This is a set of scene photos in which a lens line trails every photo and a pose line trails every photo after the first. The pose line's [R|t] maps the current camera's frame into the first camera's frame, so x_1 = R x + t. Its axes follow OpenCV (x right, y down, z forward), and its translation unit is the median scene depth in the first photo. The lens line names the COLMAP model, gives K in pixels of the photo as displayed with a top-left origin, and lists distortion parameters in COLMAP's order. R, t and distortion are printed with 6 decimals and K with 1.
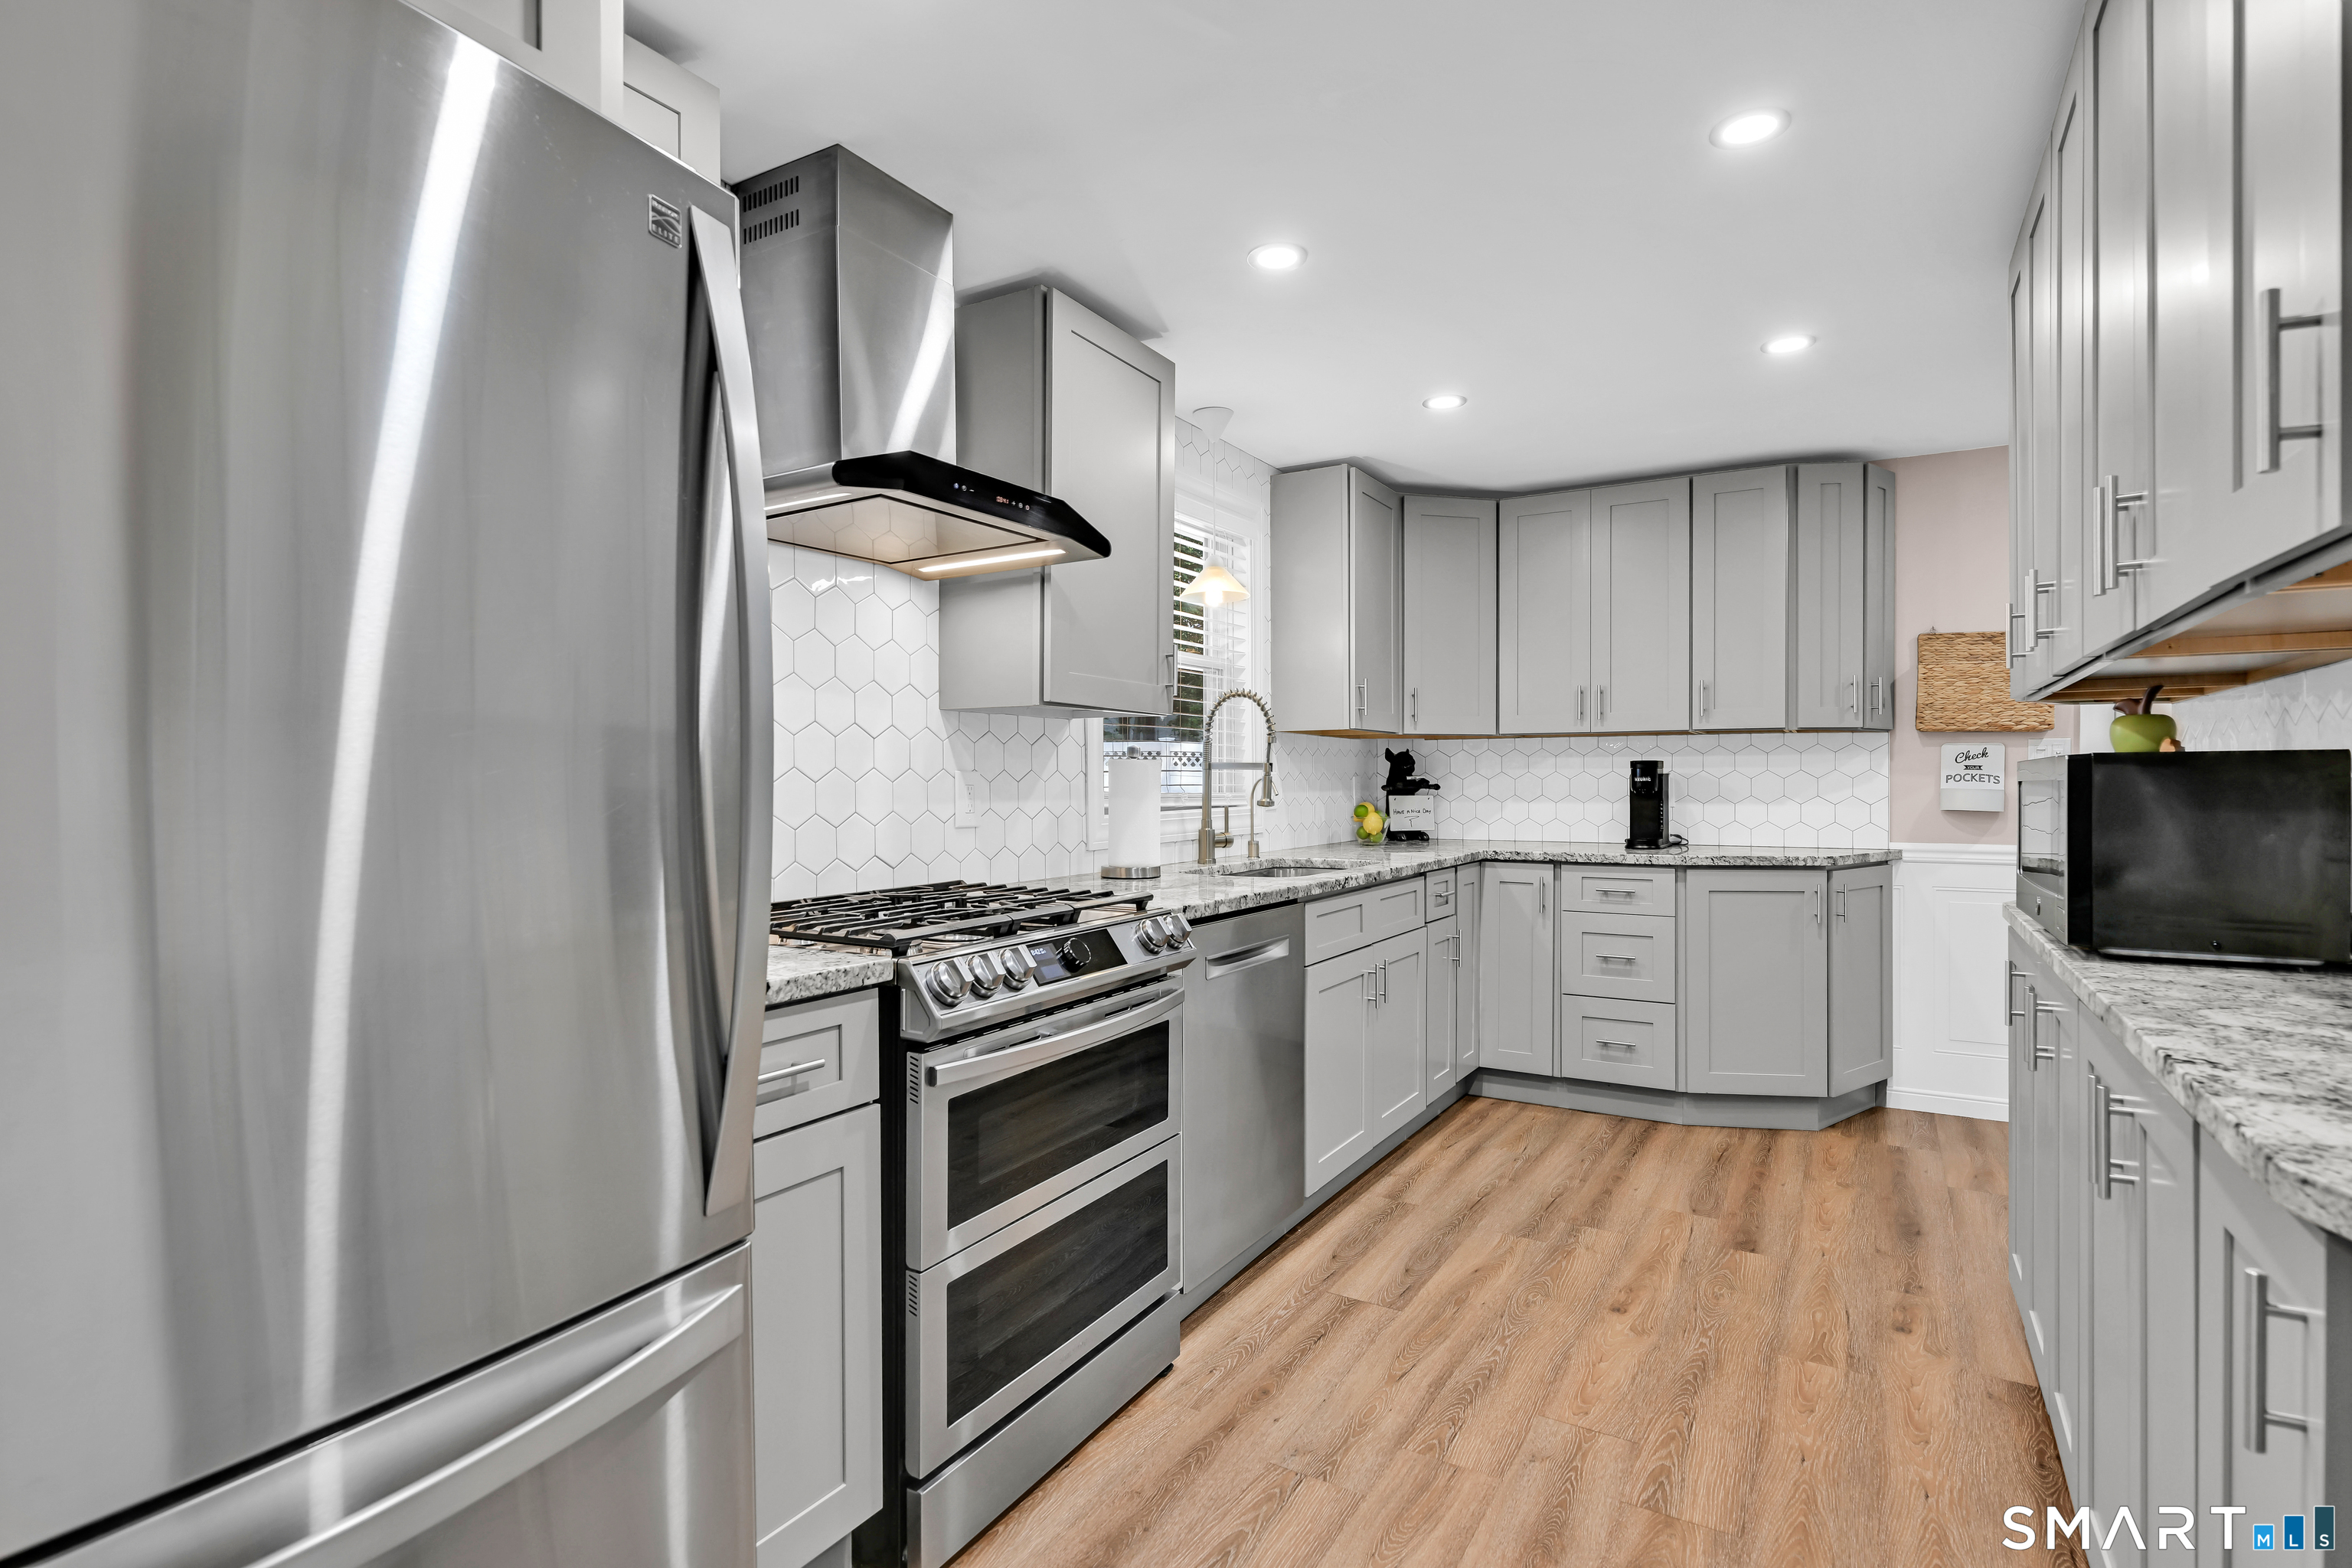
lens RADIAL K [[1208.5, 0, 1162.8], [0, 1208.5, 782.4], [0, 0, 1]] dist [-0.000049, 0.000176]
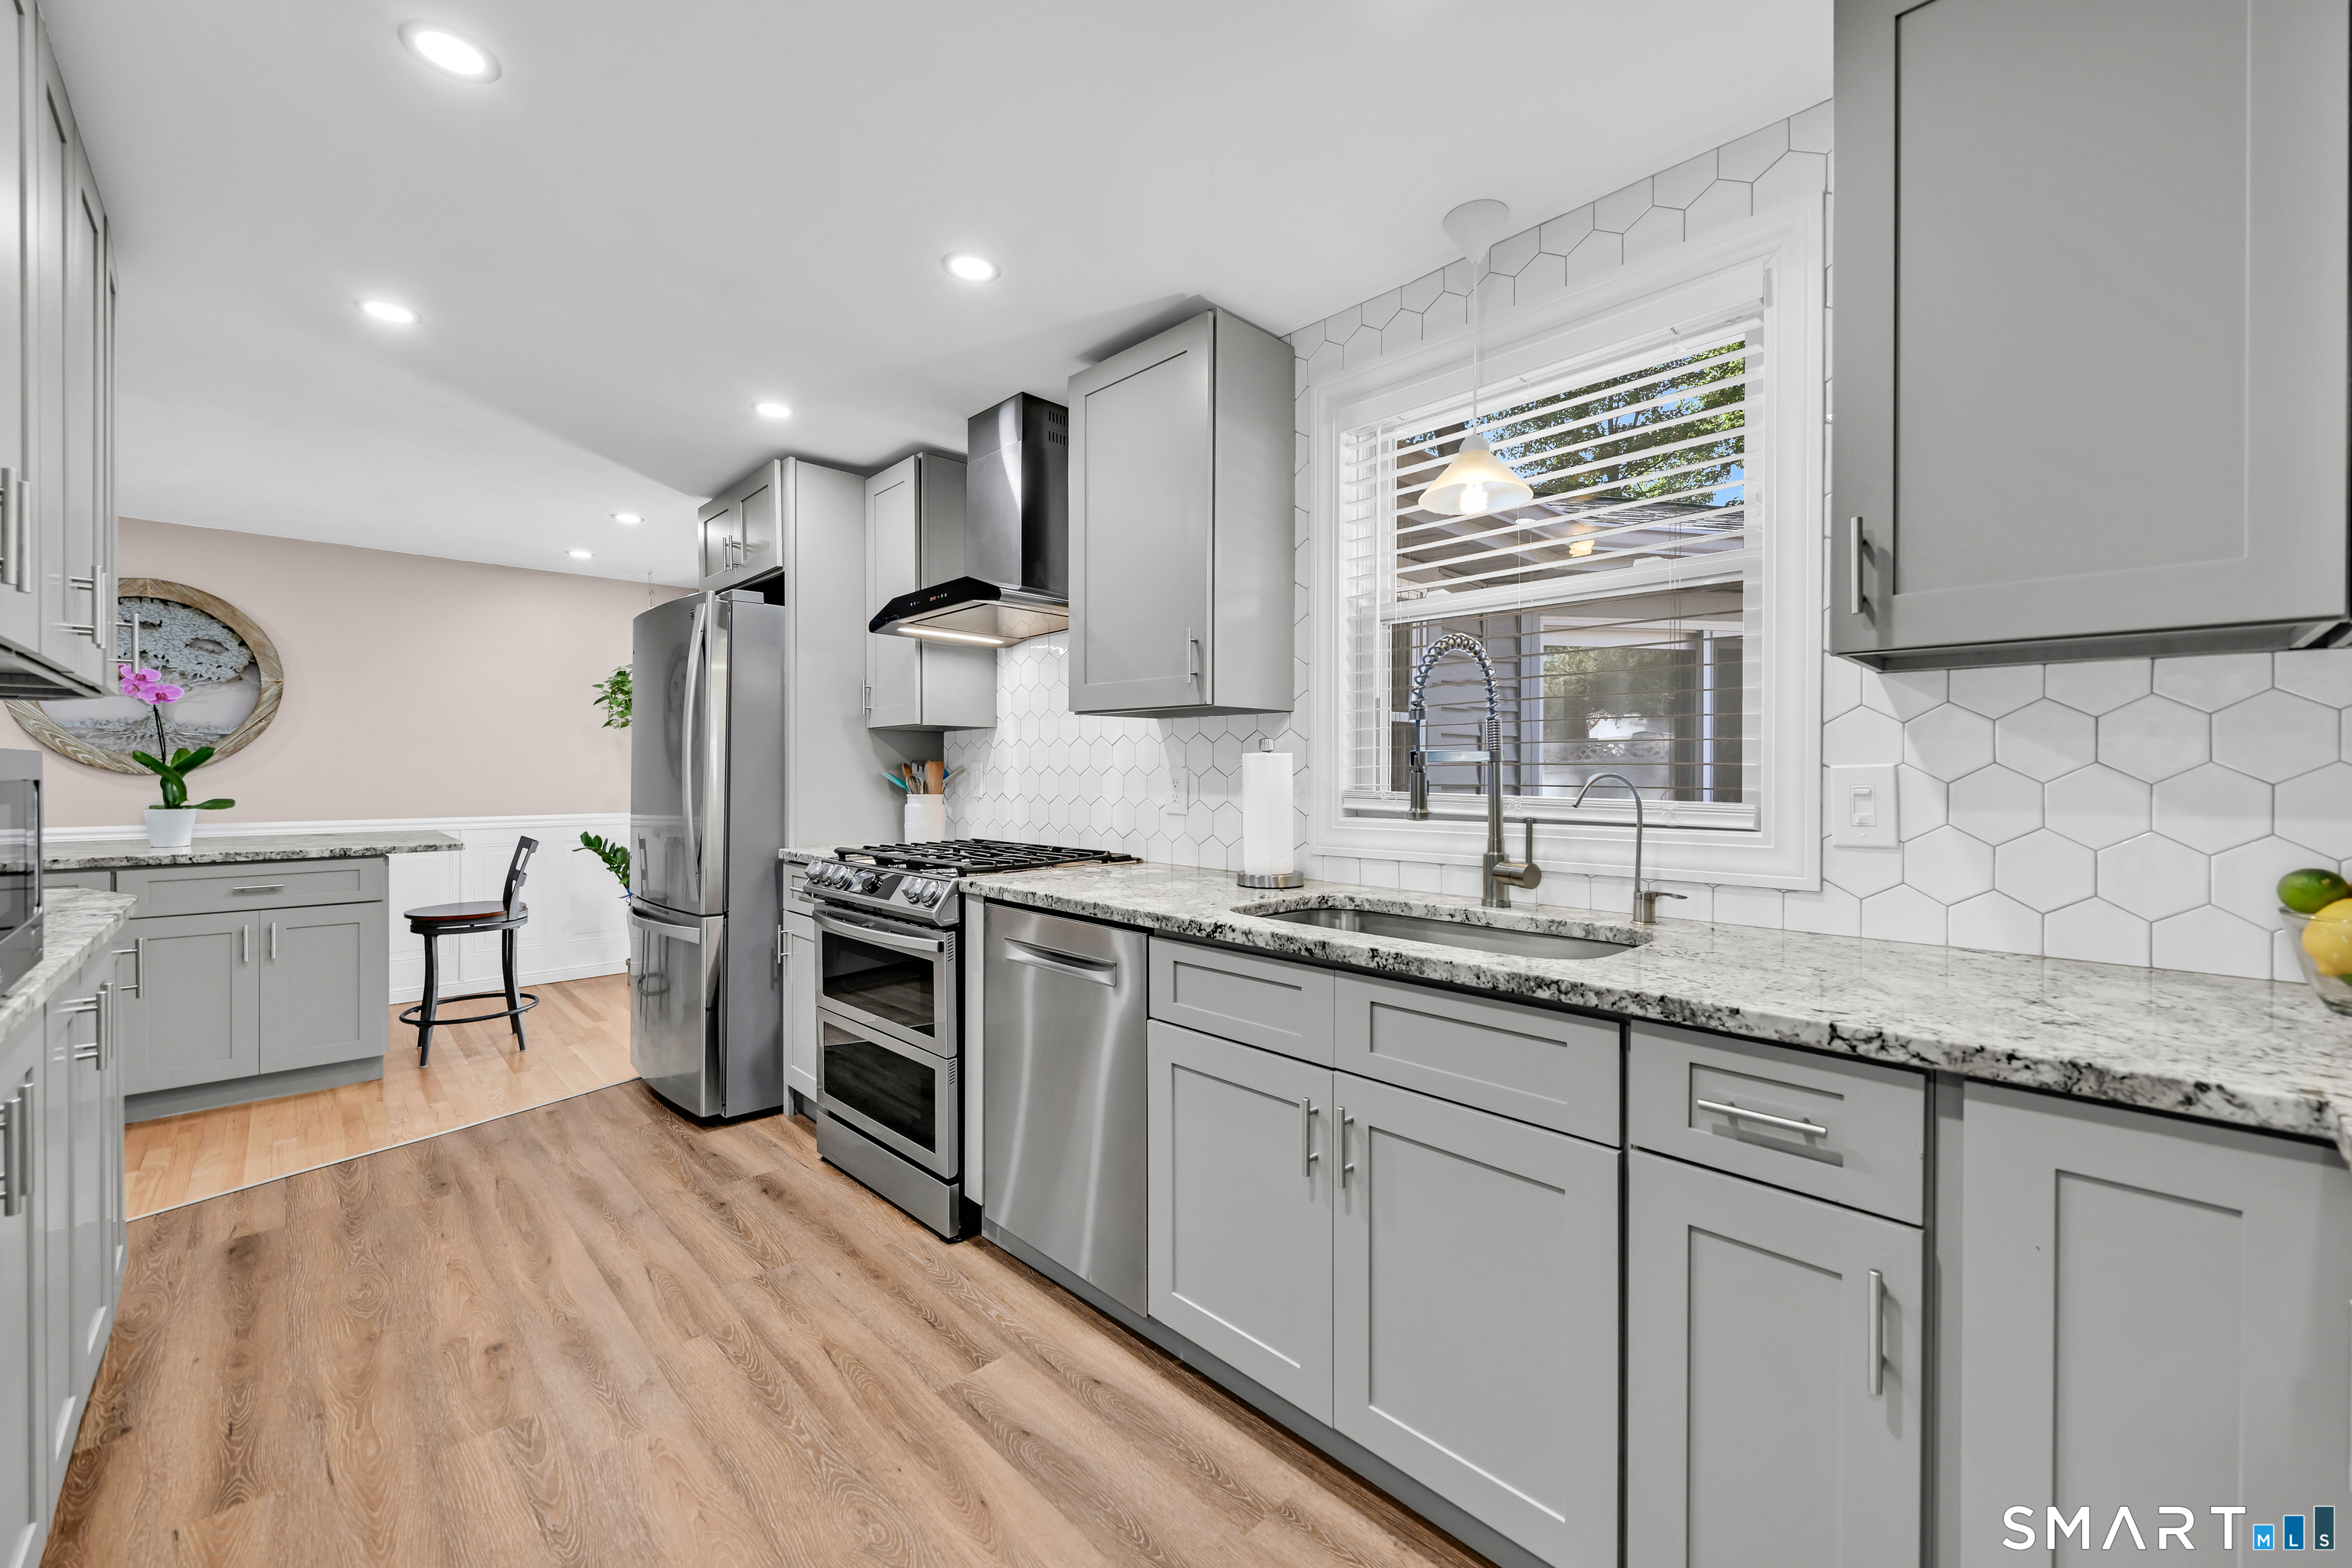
lens RADIAL K [[930.0, 0, 1158.9], [0, 930.0, 776.1], [0, 0, 1]] dist [-0.003737, 0.001538]
pose [[-0.282034, 0.005769, -0.959387, 0.876139], [-0.003276, 0.999970, 0.006976, -0.009288], [0.959399, 0.005110, -0.282006, 1.489393]]
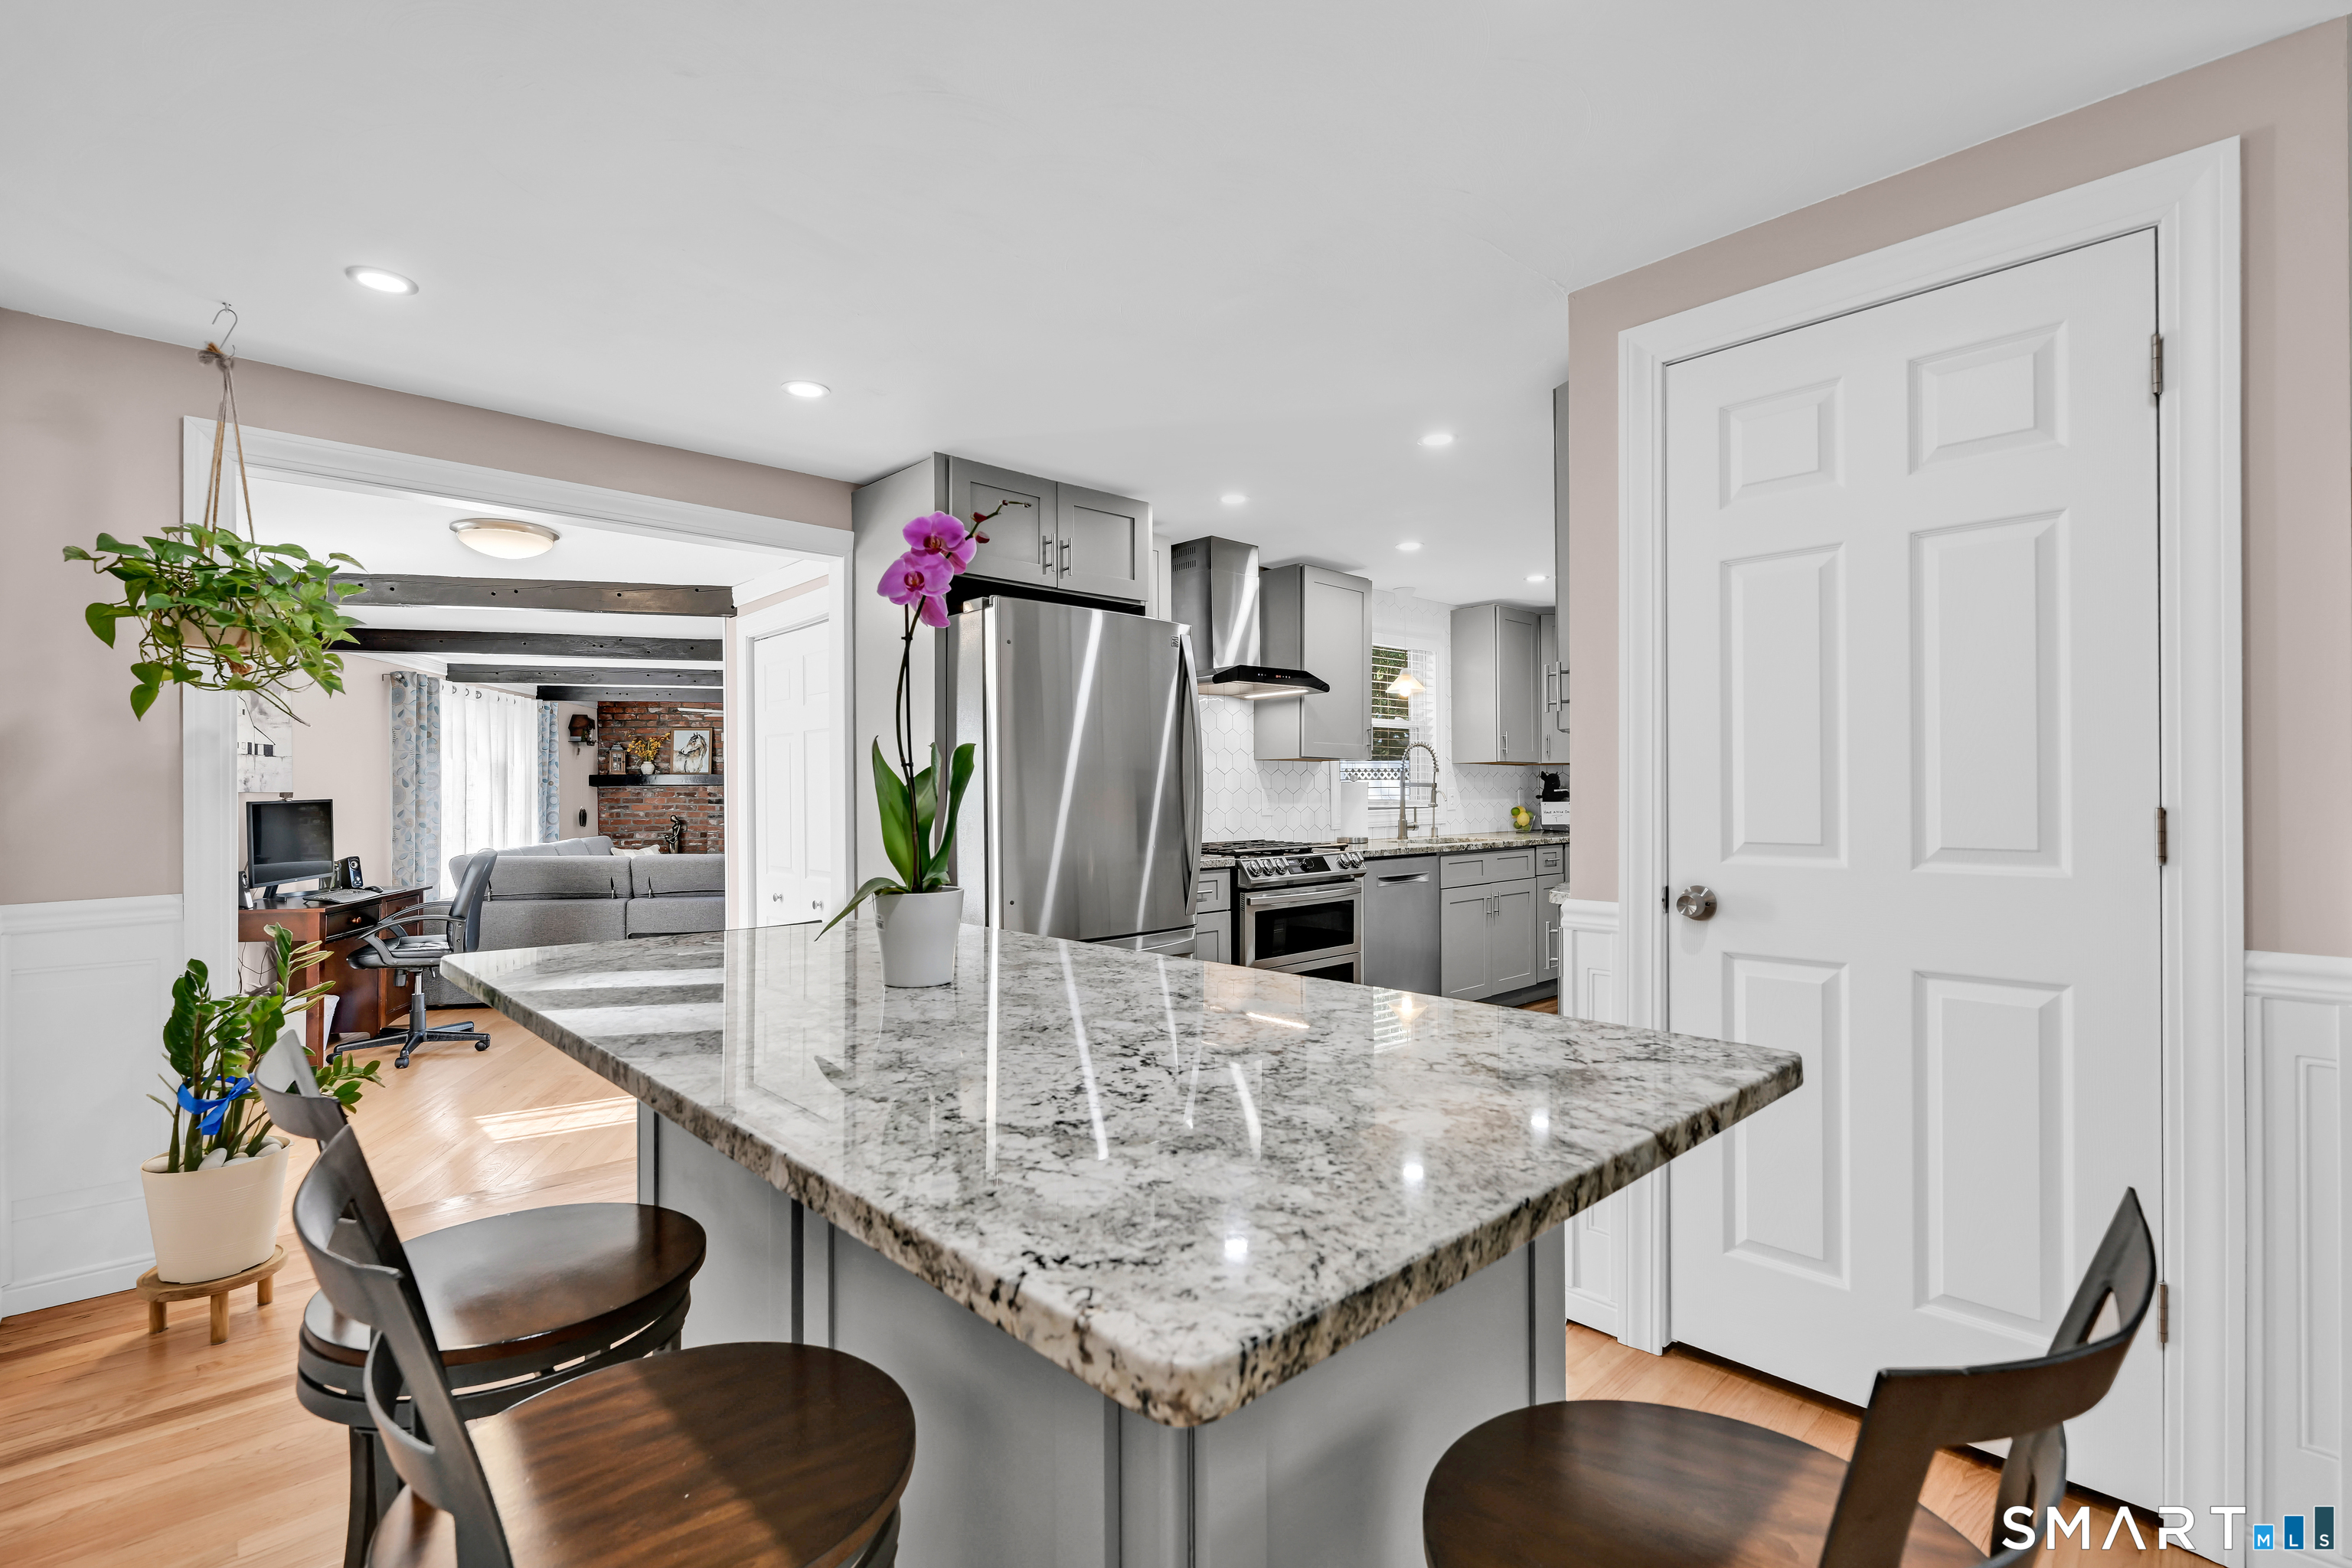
lens RADIAL K [[1011.8, 0, 1173.0], [0, 1011.8, 787.9], [0, 0, 1]] dist [-0.001647, 0.000229]
pose [[0.963668, -0.003473, -0.267080, 0.167339], [0.001815, 0.999978, -0.006455, 0.000137], [0.267097, 0.005736, 0.963653, -0.822583]]
